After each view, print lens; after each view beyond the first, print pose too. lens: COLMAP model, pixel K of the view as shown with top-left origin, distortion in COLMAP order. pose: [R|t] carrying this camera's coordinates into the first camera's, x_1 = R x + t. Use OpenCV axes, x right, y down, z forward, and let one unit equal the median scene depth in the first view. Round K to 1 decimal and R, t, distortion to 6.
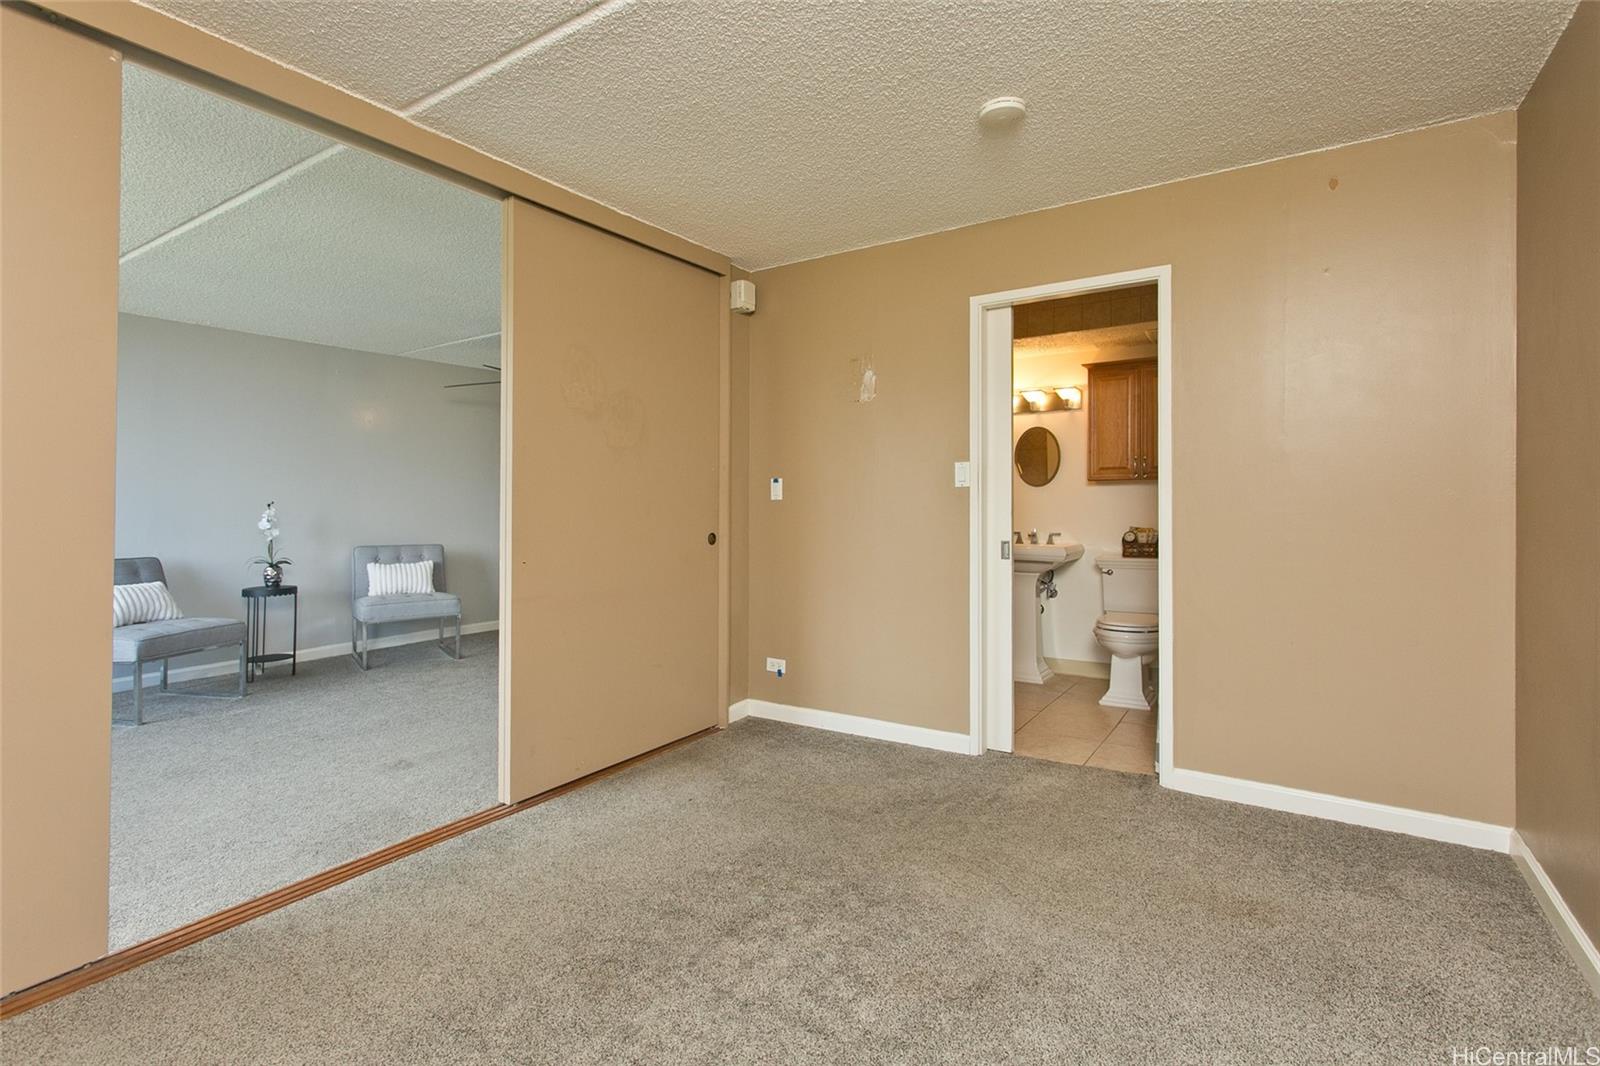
lens RADIAL K [[768.4, 0, 800.4], [0, 768.4, 505.5], [0, 0, 1]] dist [0.043338, 0.000183]
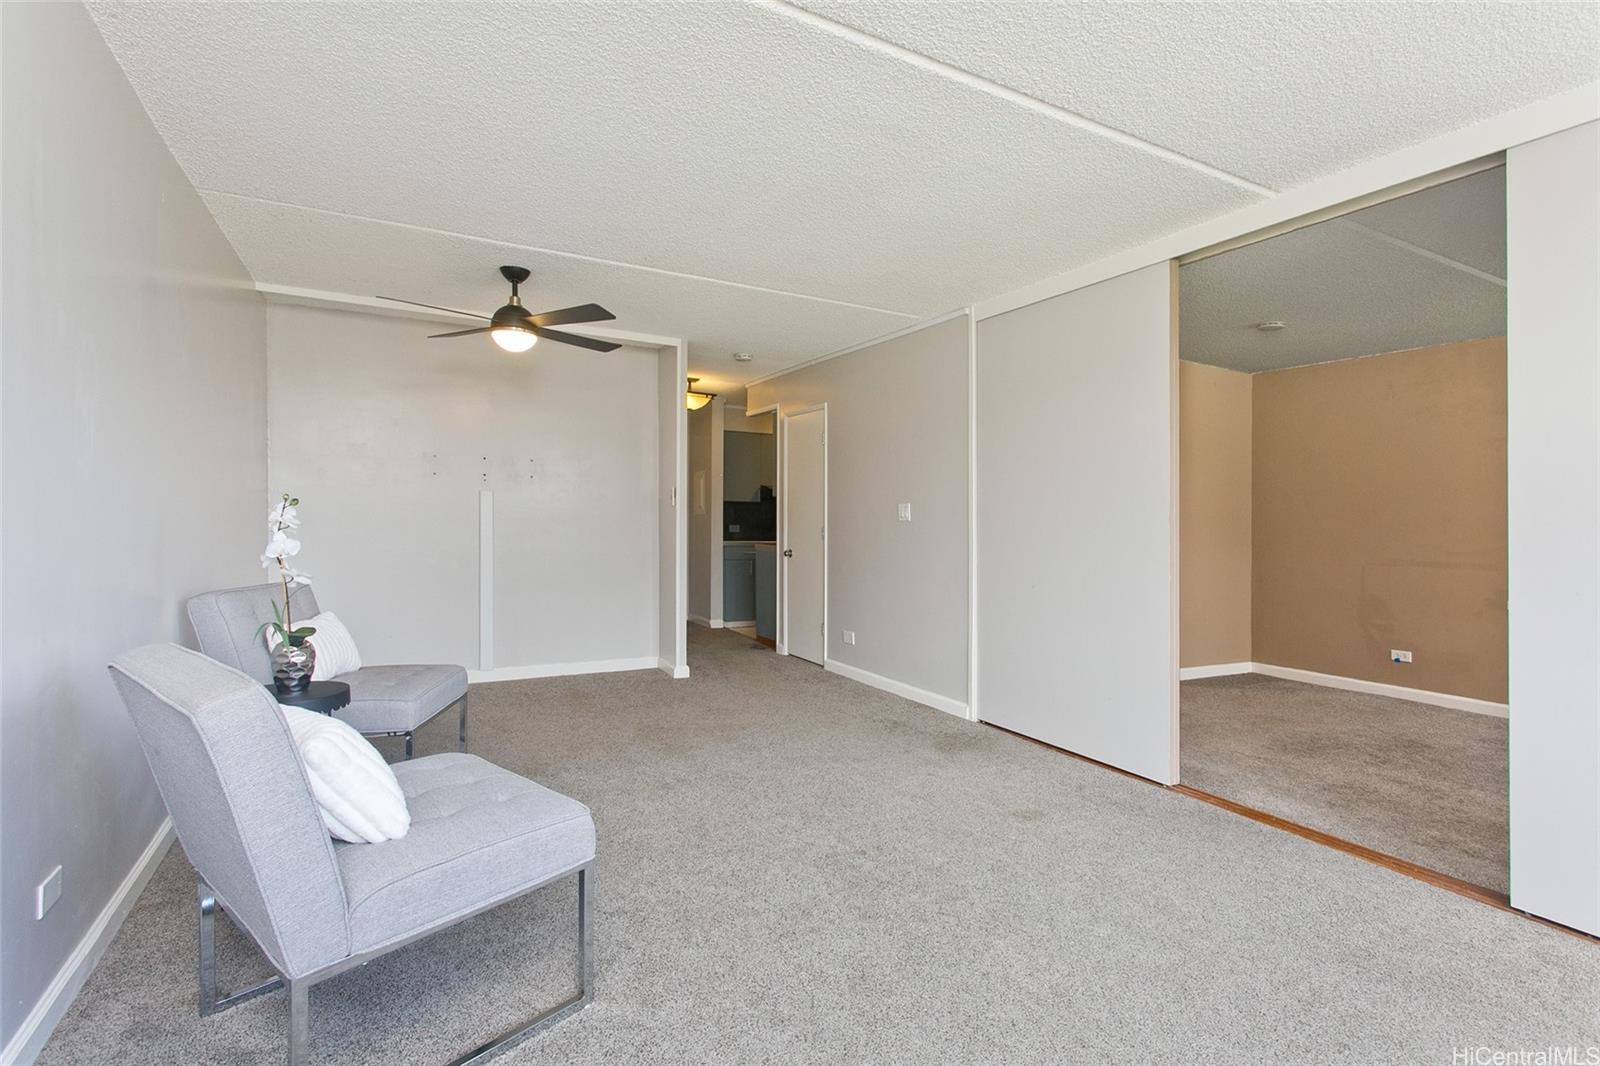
lens RADIAL K [[754.8, 0, 795.8], [0, 754.8, 521.8], [0, 0, 1]] dist [-0.002189, 0.000044]
pose [[0.467438, 0.018066, 0.883841, -0.916821], [-0.022905, 0.999703, -0.008321, 0.007345], [-0.883729, -0.016354, 0.467713, 0.556121]]
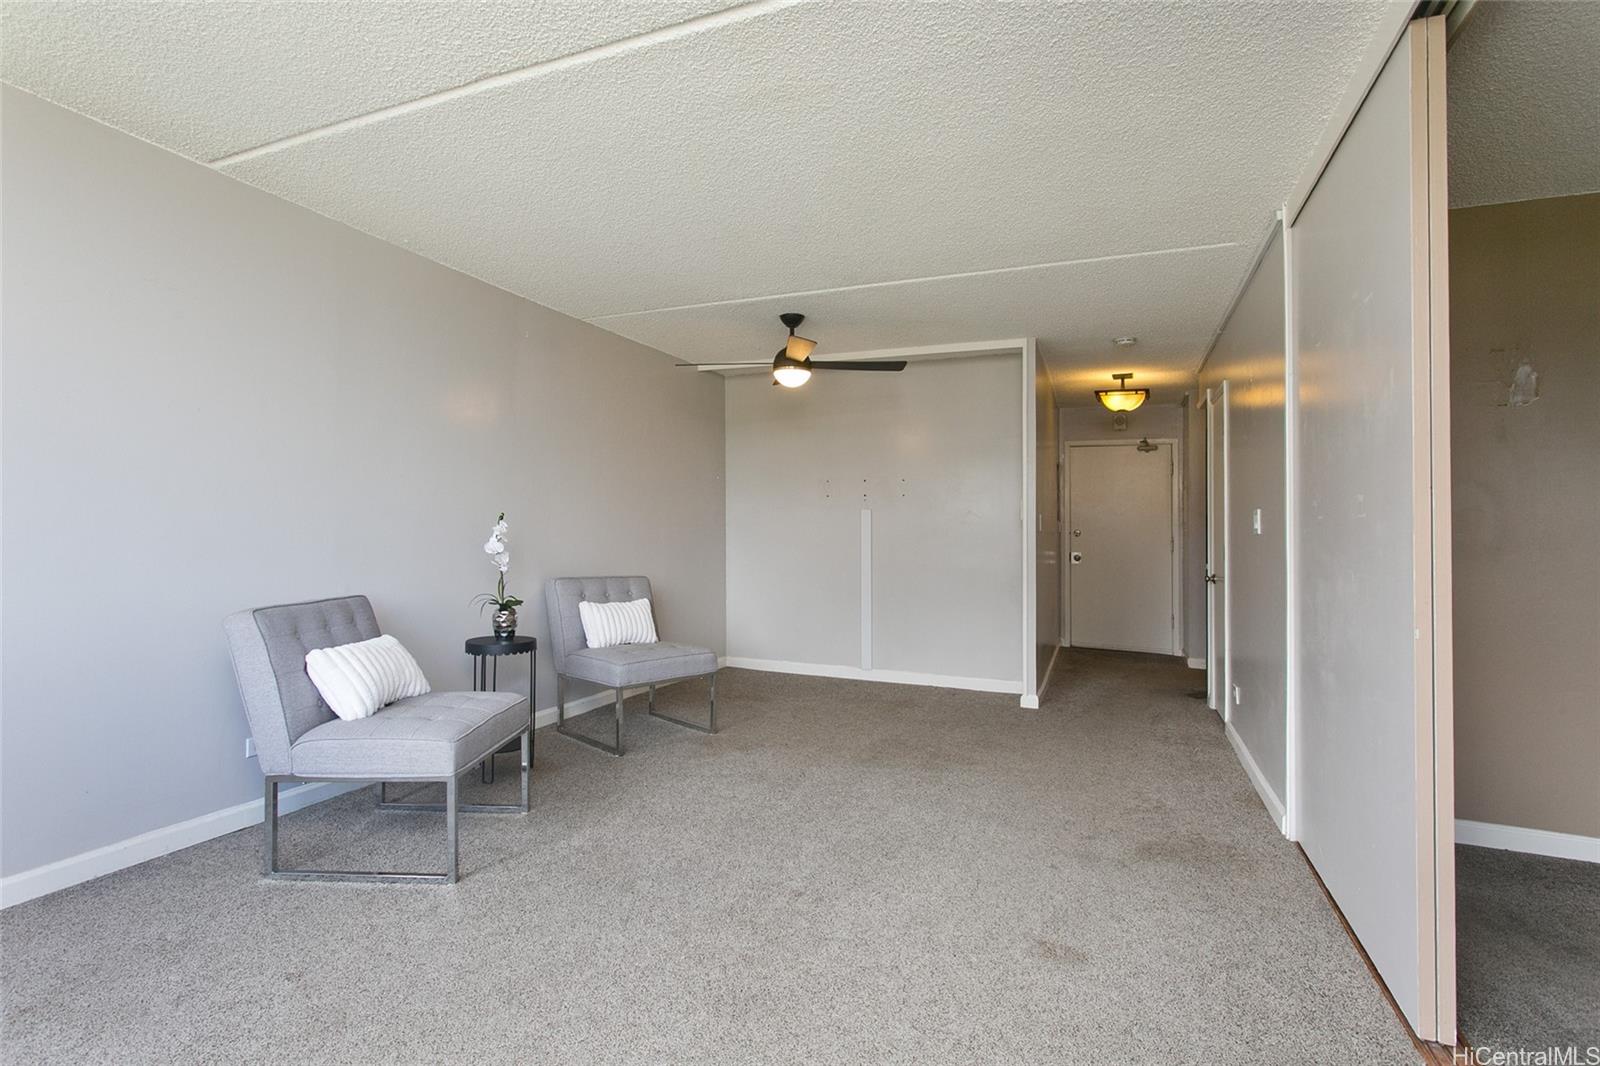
lens RADIAL K [[754.8, 0, 800.0], [0, 754.8, 533.0], [0, 0, 1]] dist [-0.002582, 0.000119]
pose [[0.980806, 0.027740, 0.193001, -0.550743], [-0.028237, 0.999601, -0.000176, 0.005533], [-0.192929, -0.005278, 0.981198, 0.311530]]
